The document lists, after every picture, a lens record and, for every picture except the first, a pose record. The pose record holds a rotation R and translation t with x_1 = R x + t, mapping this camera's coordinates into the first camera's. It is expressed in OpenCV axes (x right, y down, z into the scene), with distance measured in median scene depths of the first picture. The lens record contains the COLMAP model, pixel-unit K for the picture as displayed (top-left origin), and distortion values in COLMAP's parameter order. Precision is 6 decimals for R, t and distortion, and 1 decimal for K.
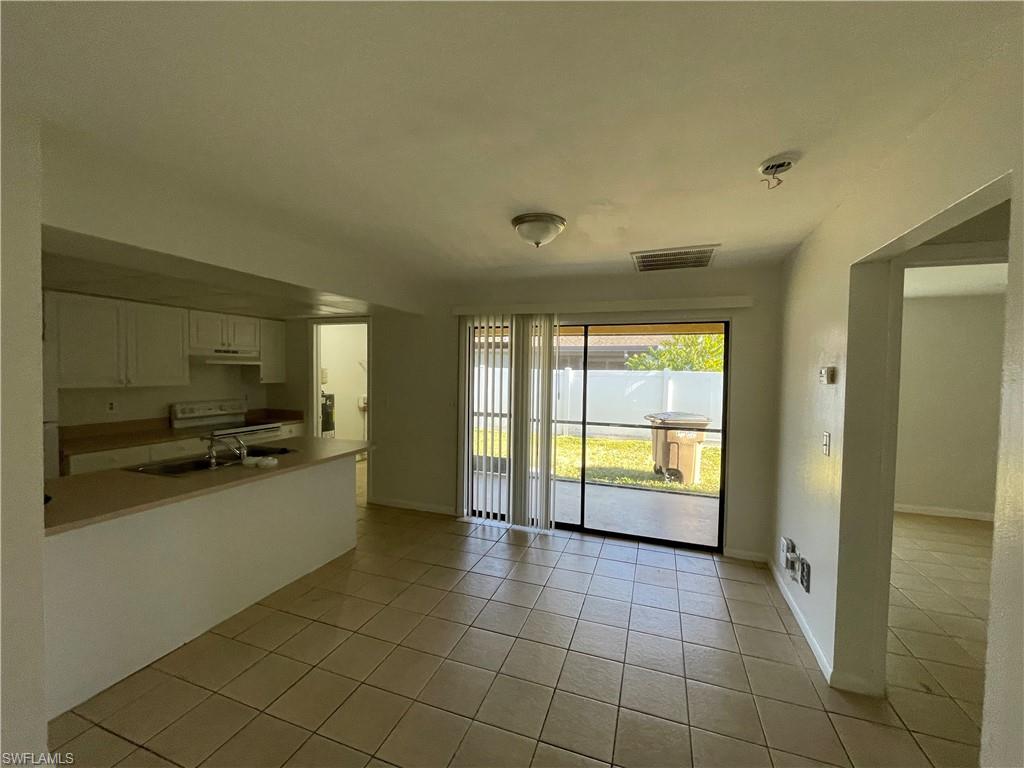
lens RADIAL K [[413.4, 0, 511.3], [0, 413.4, 383.7], [0, 0, 1]] dist [-0.004213, -0.000631]
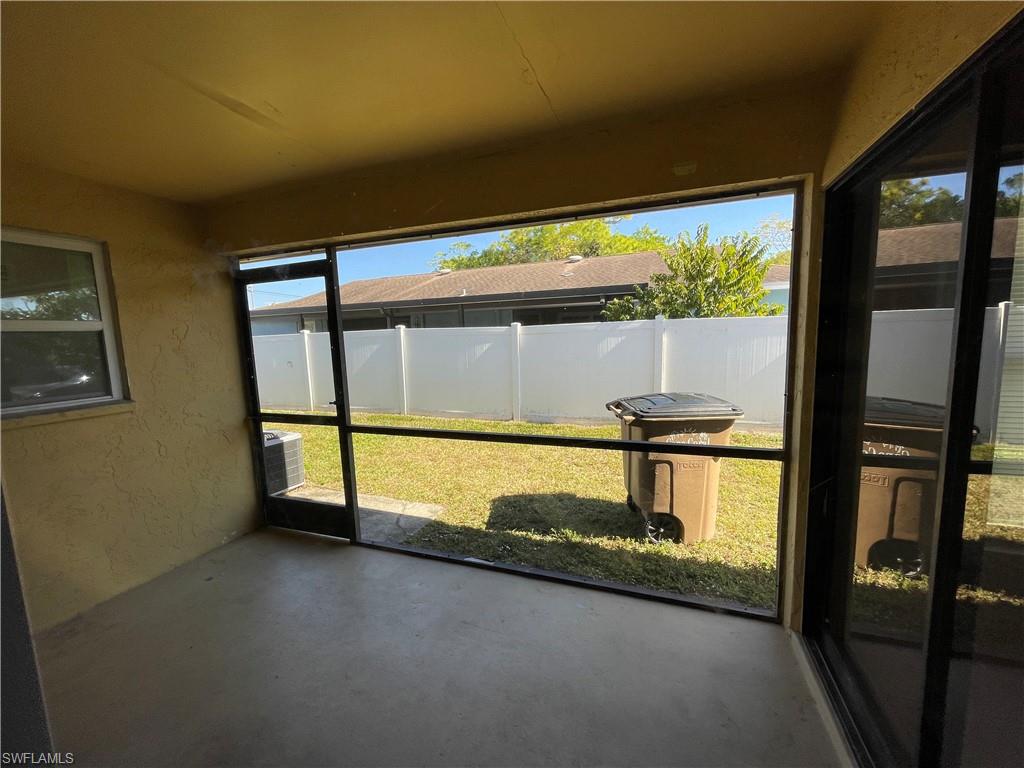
lens RADIAL K [[413.4, 0, 511.4], [0, 413.4, 385.5], [0, 0, 1]] dist [-0.004213, -0.000631]
pose [[0.998858, -0.046100, -0.012543, 0.144606], [0.047066, 0.994589, 0.092620, 0.002178], [0.008205, -0.093105, 0.995623, 0.336076]]
